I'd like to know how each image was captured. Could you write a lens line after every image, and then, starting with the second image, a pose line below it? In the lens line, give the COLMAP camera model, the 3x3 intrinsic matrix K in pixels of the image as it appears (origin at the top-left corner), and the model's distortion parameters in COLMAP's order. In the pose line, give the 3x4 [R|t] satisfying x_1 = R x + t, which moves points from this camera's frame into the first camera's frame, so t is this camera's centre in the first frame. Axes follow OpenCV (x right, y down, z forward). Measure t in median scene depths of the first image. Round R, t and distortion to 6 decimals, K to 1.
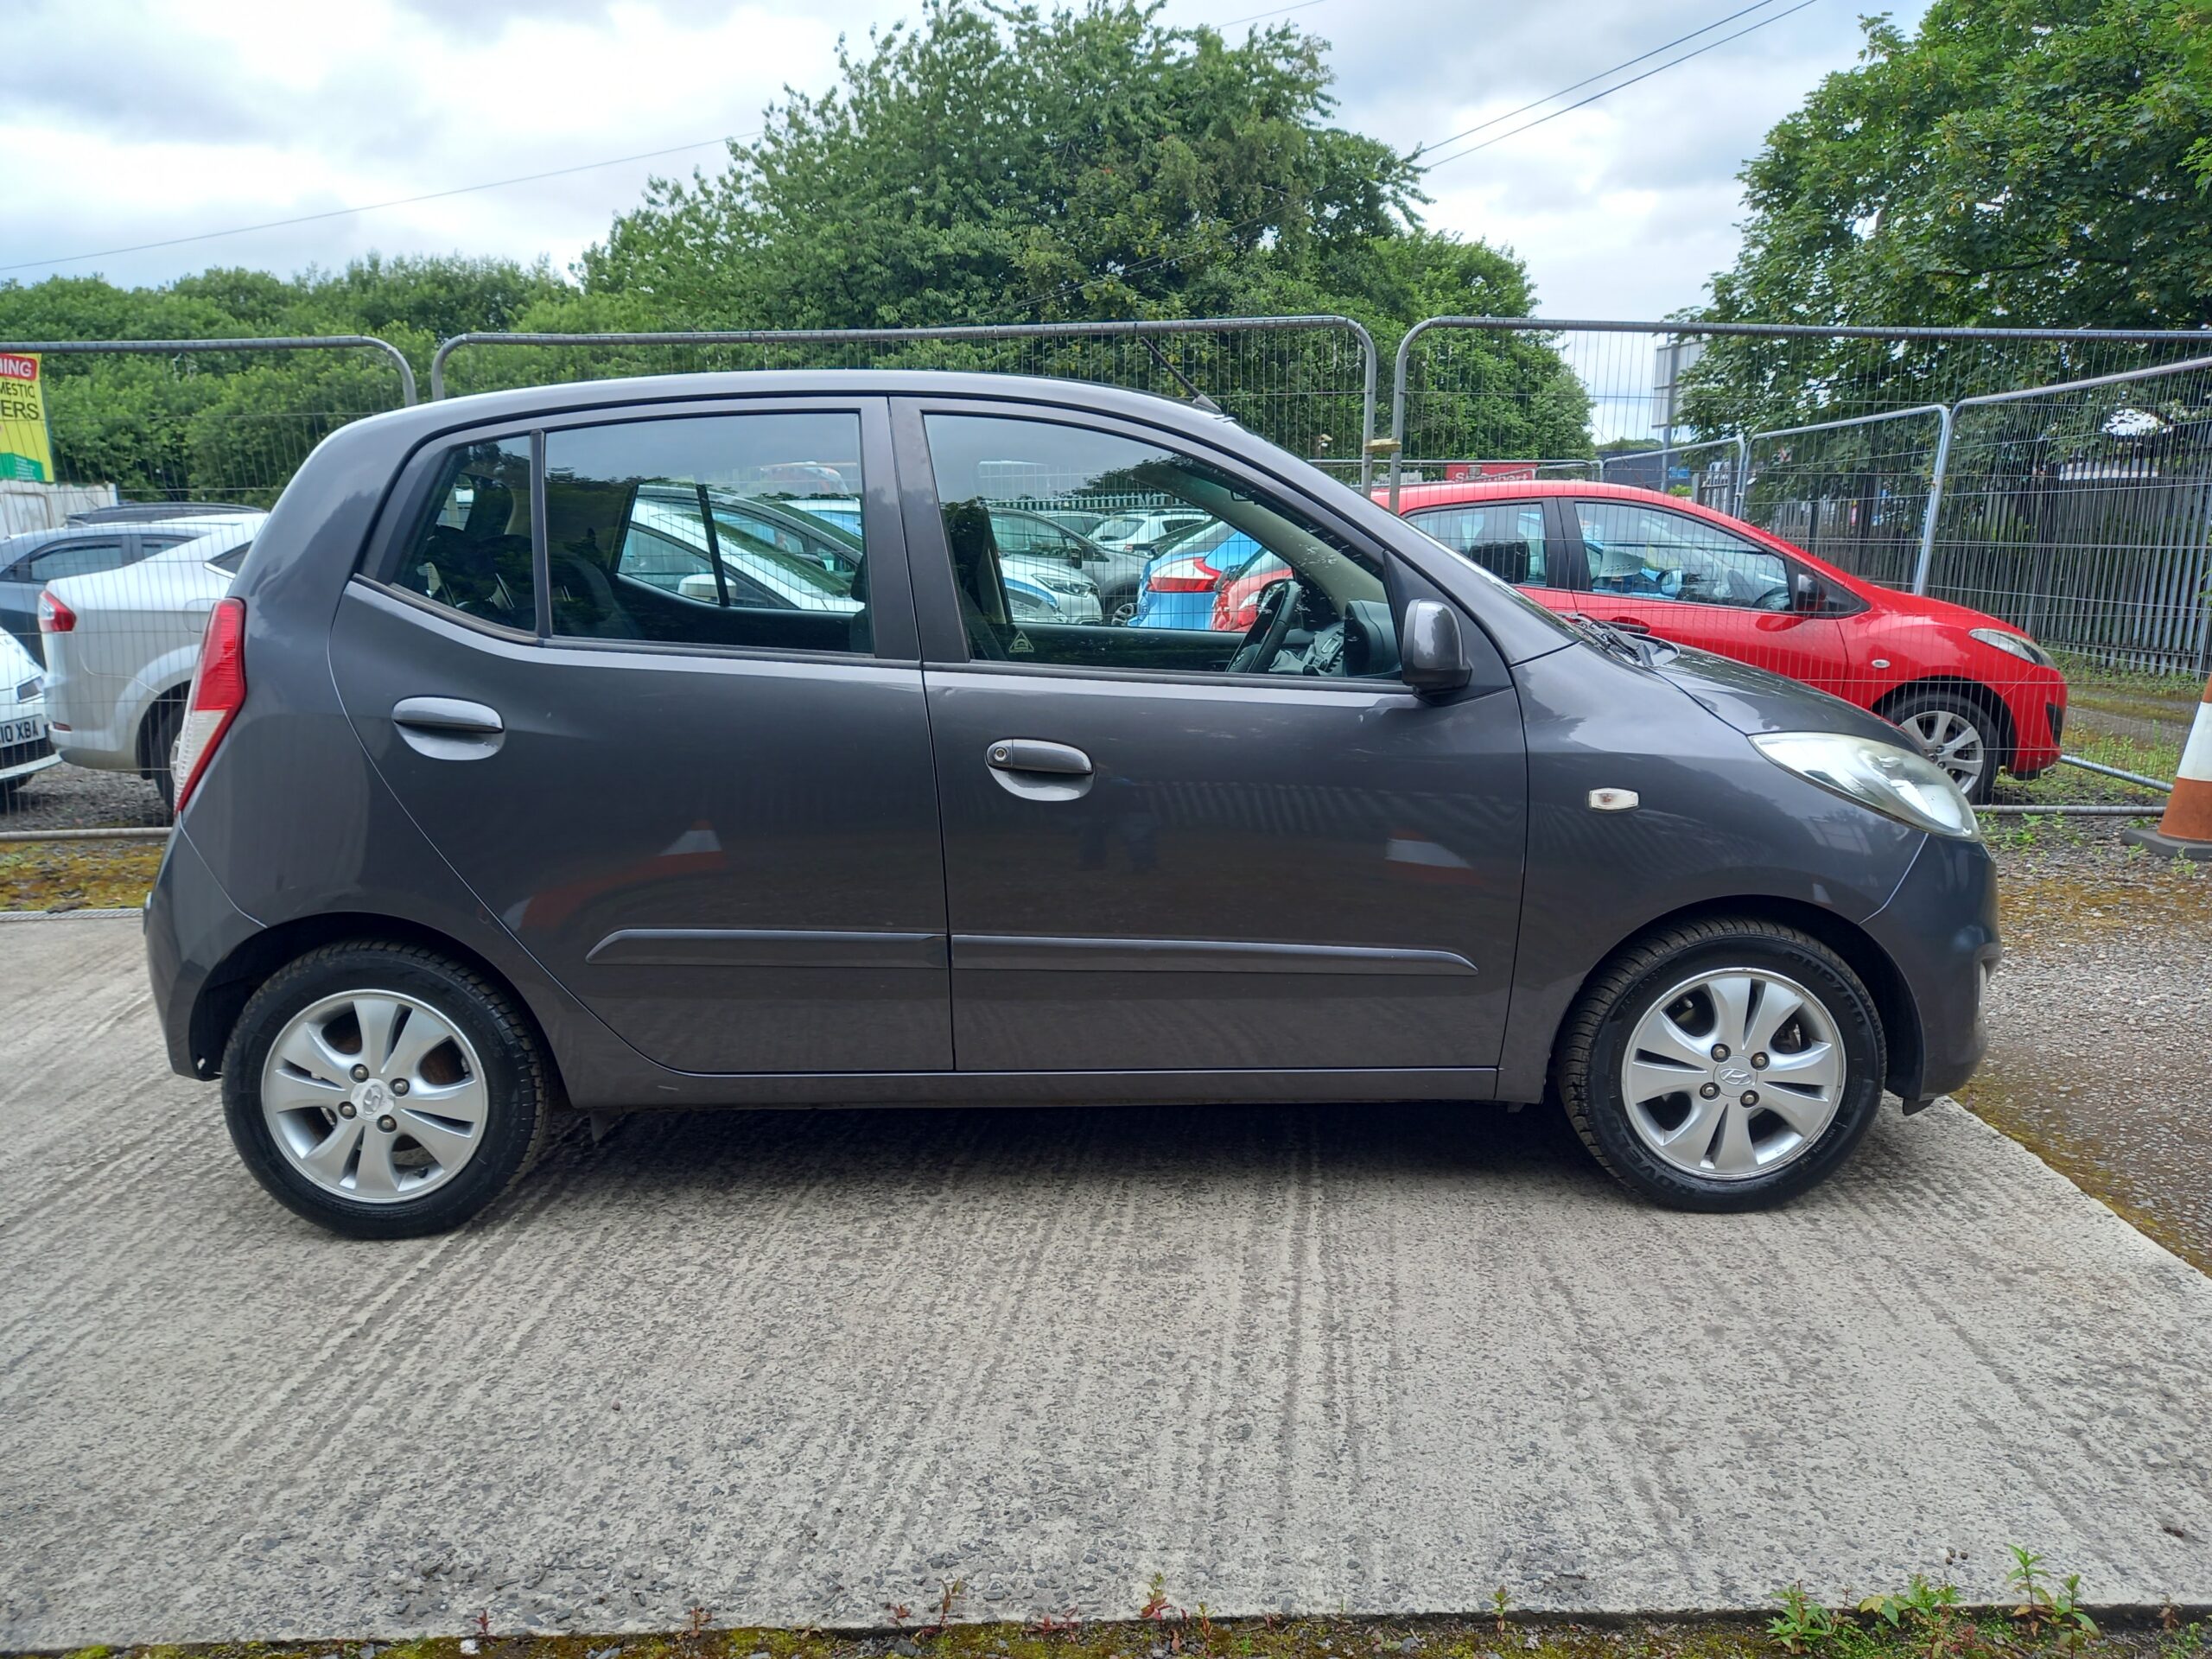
lens RADIAL K [[1615.2, 0, 1105.3], [0, 1615.2, 834.2], [0, 0, 1]] dist [0.070356, -0.069832]
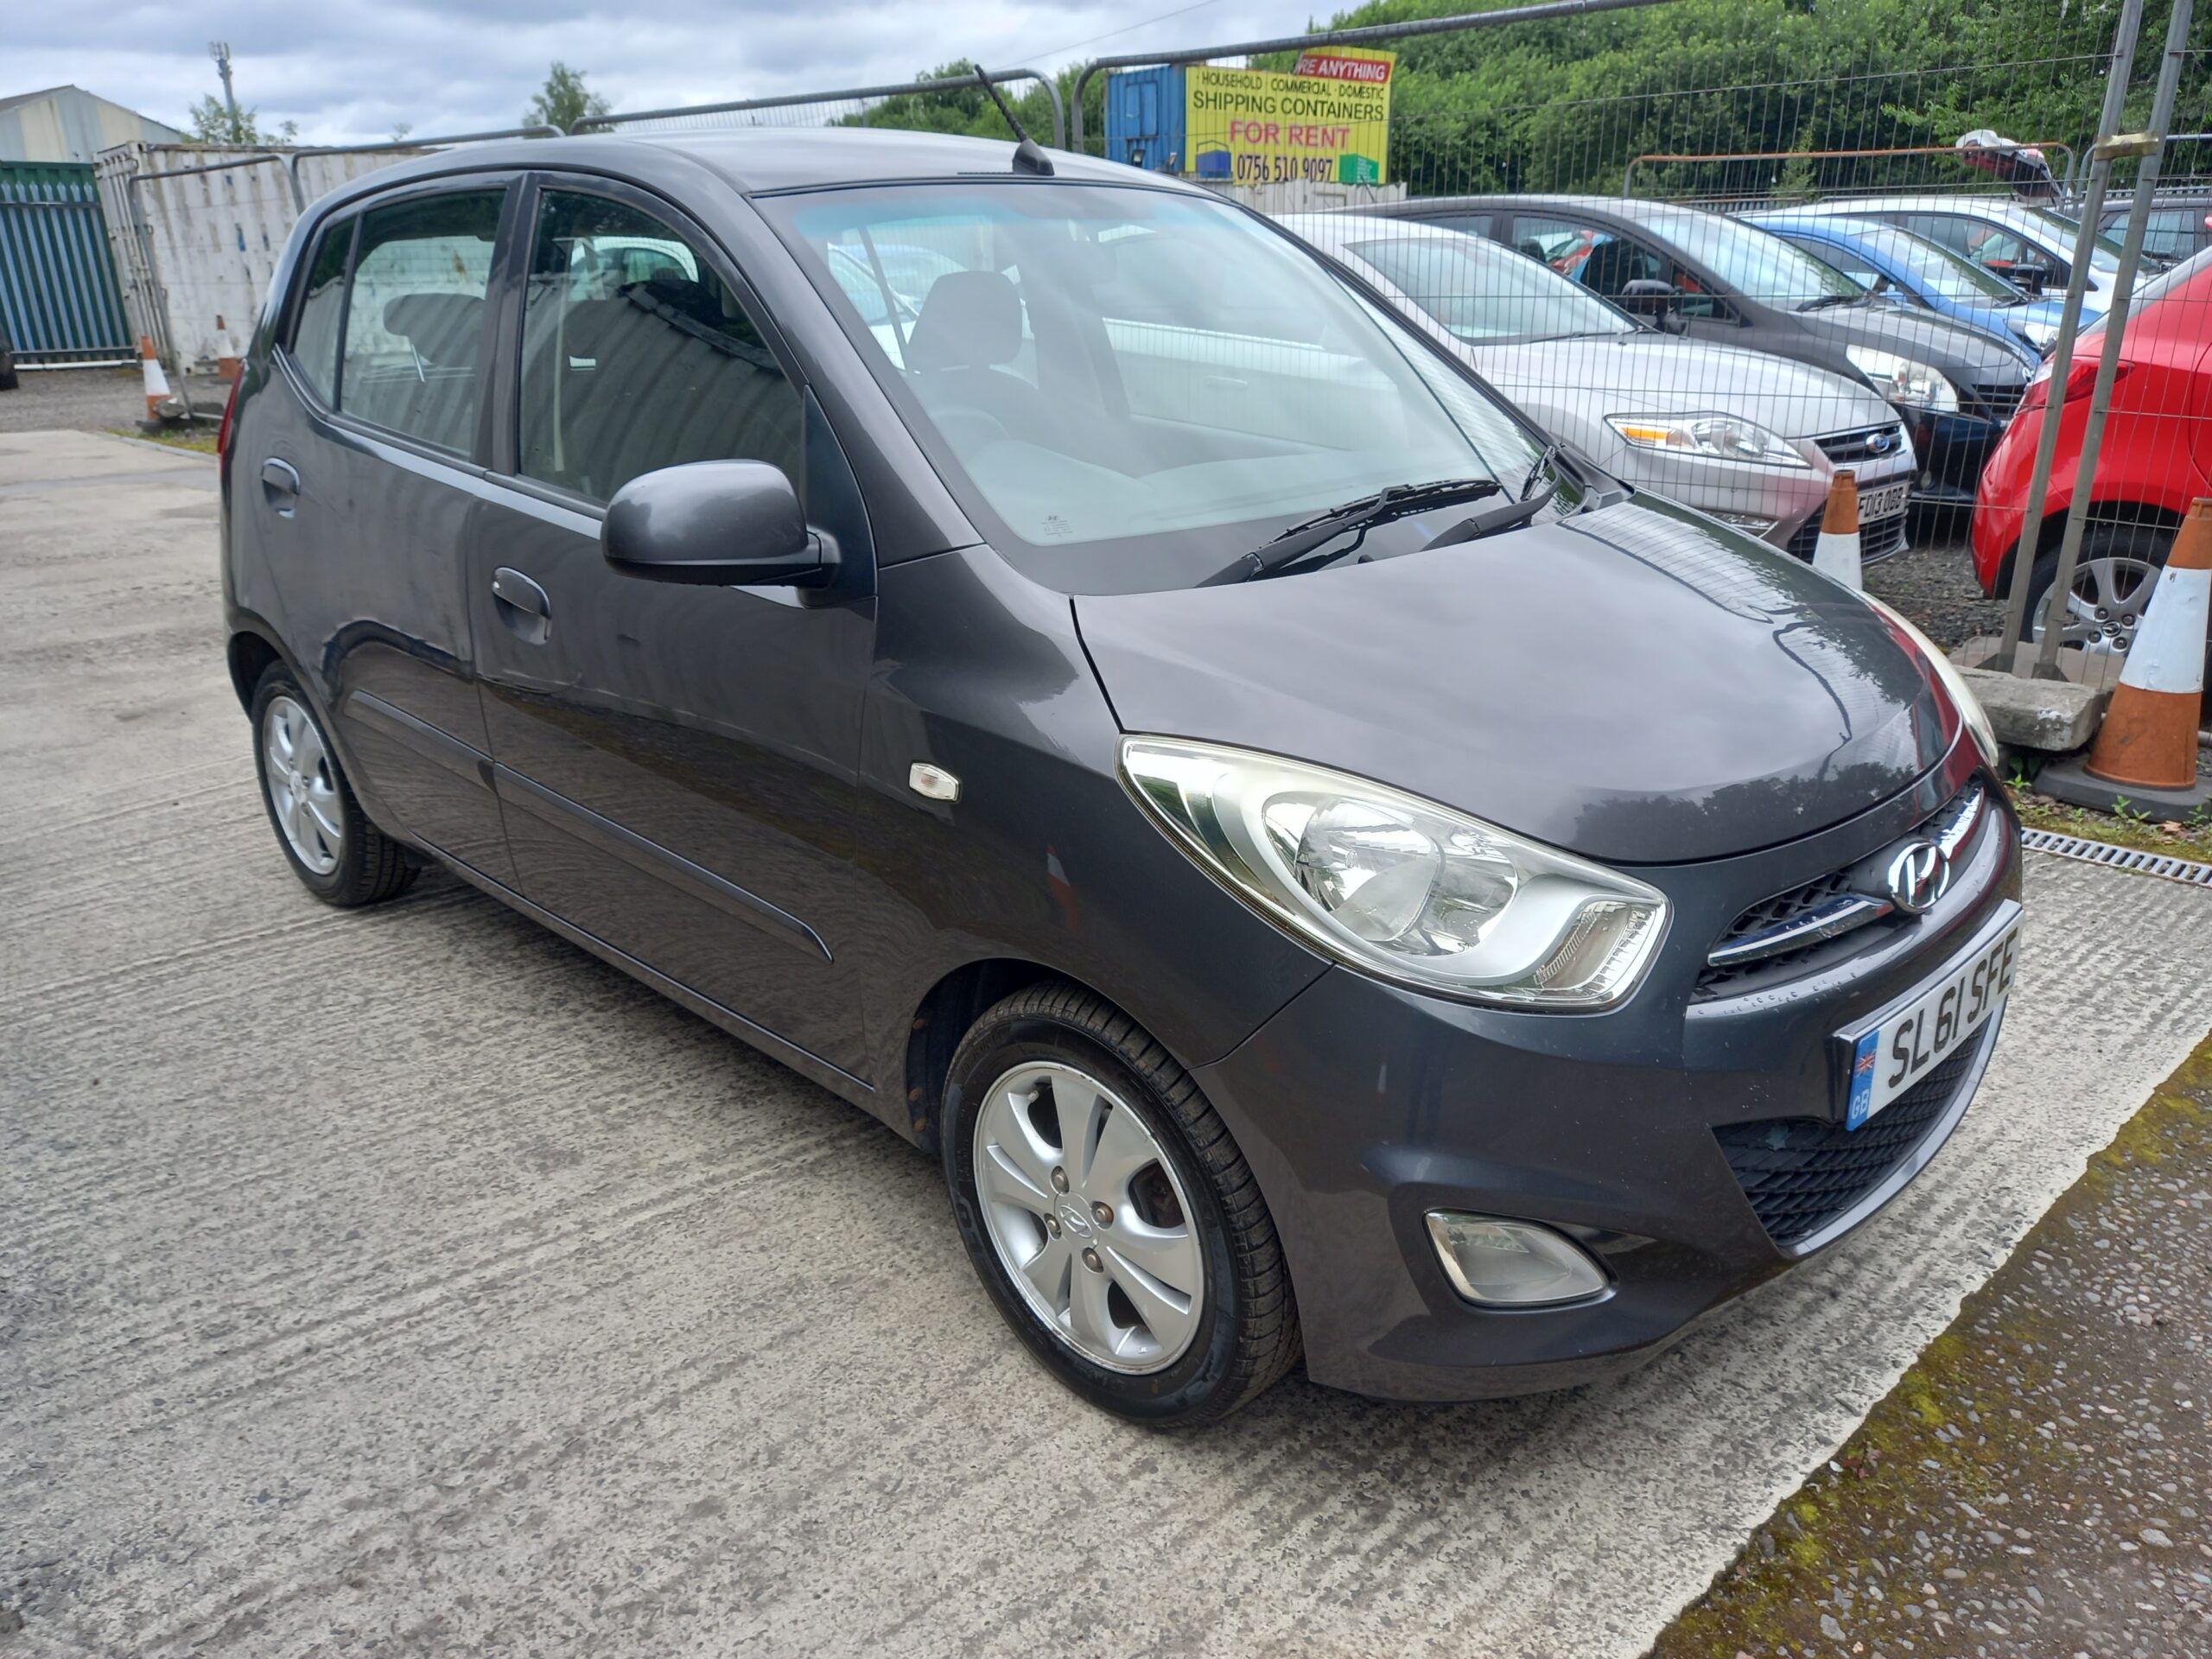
lens RADIAL K [[1629.4, 0, 1104.2], [0, 1629.4, 820.5], [0, 0, 1]] dist [0.066570, -0.067061]
pose [[0.705556, 0.242517, -0.665865, 0.803057], [-0.127533, 0.967732, 0.217326, -0.159860], [0.697084, -0.068417, 0.713718, 0.534158]]
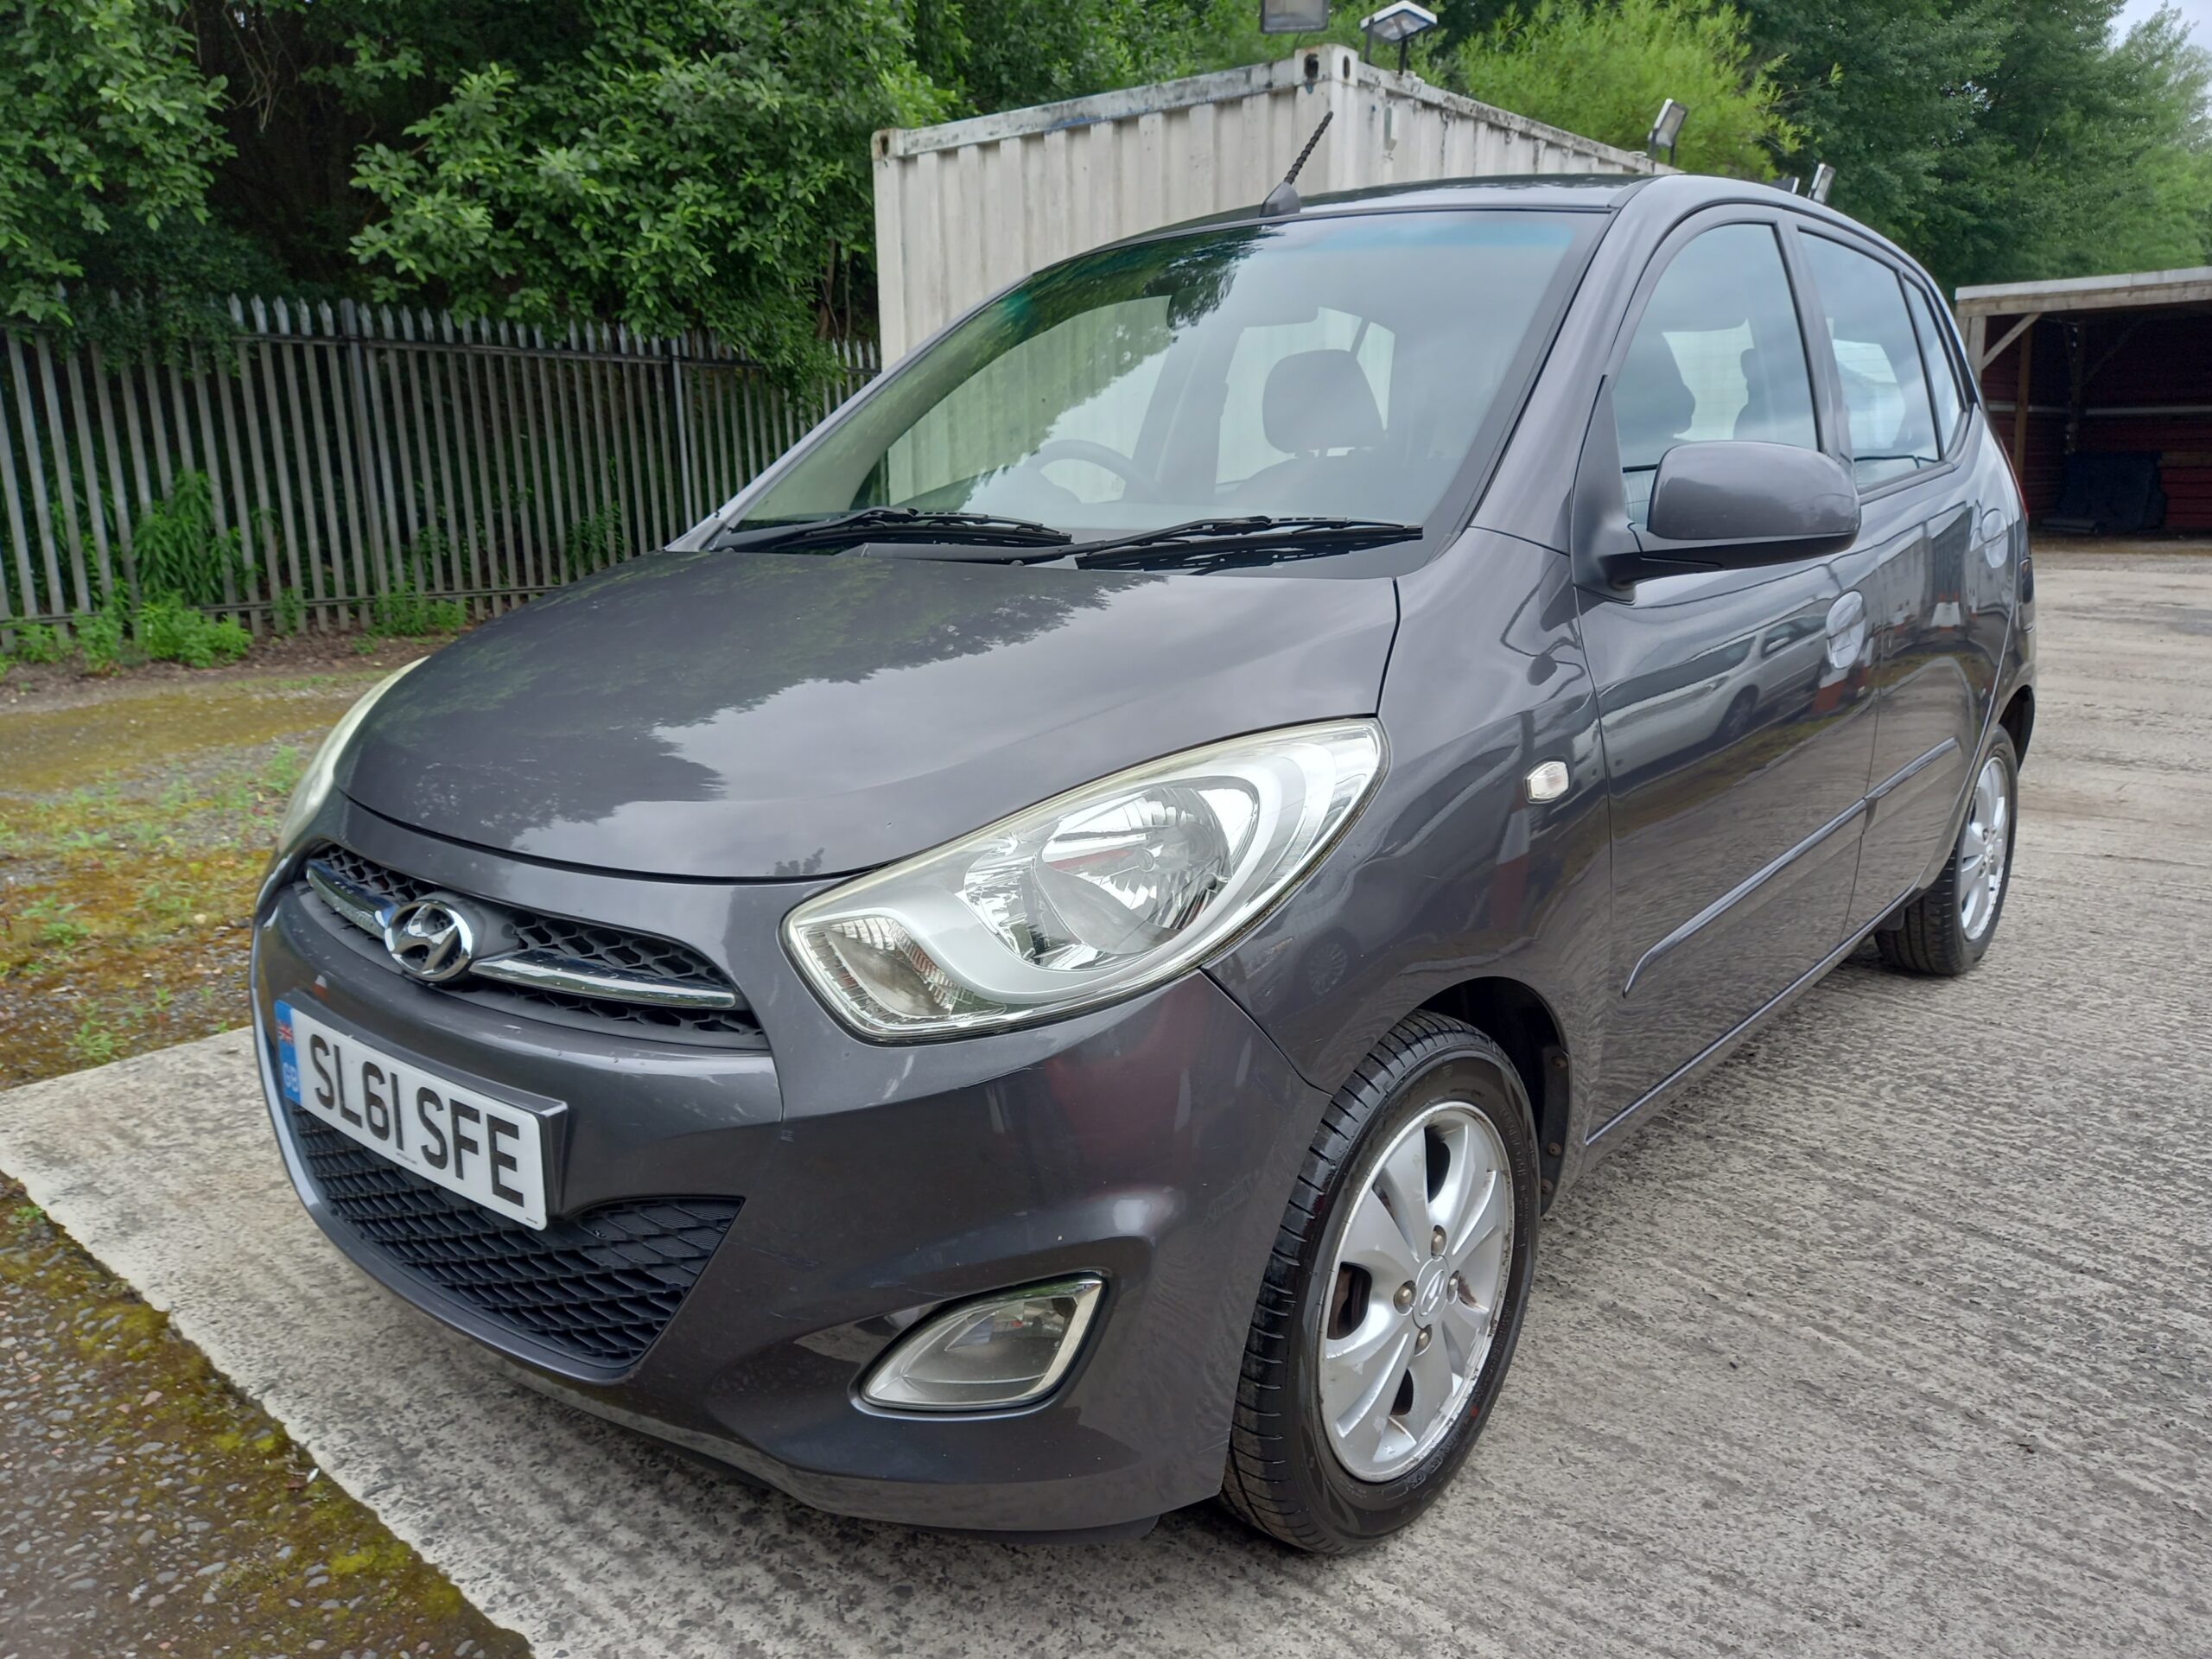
lens RADIAL K [[1611.2, 0, 1106.6], [0, 1611.2, 878.0], [0, 0, 1]] dist [0.057209, -0.049420]
pose [[-0.653371, 0.197408, -0.730847, 0.845641], [-0.121019, 0.925752, 0.358243, -0.277070], [0.747303, 0.322512, -0.580969, 1.721790]]
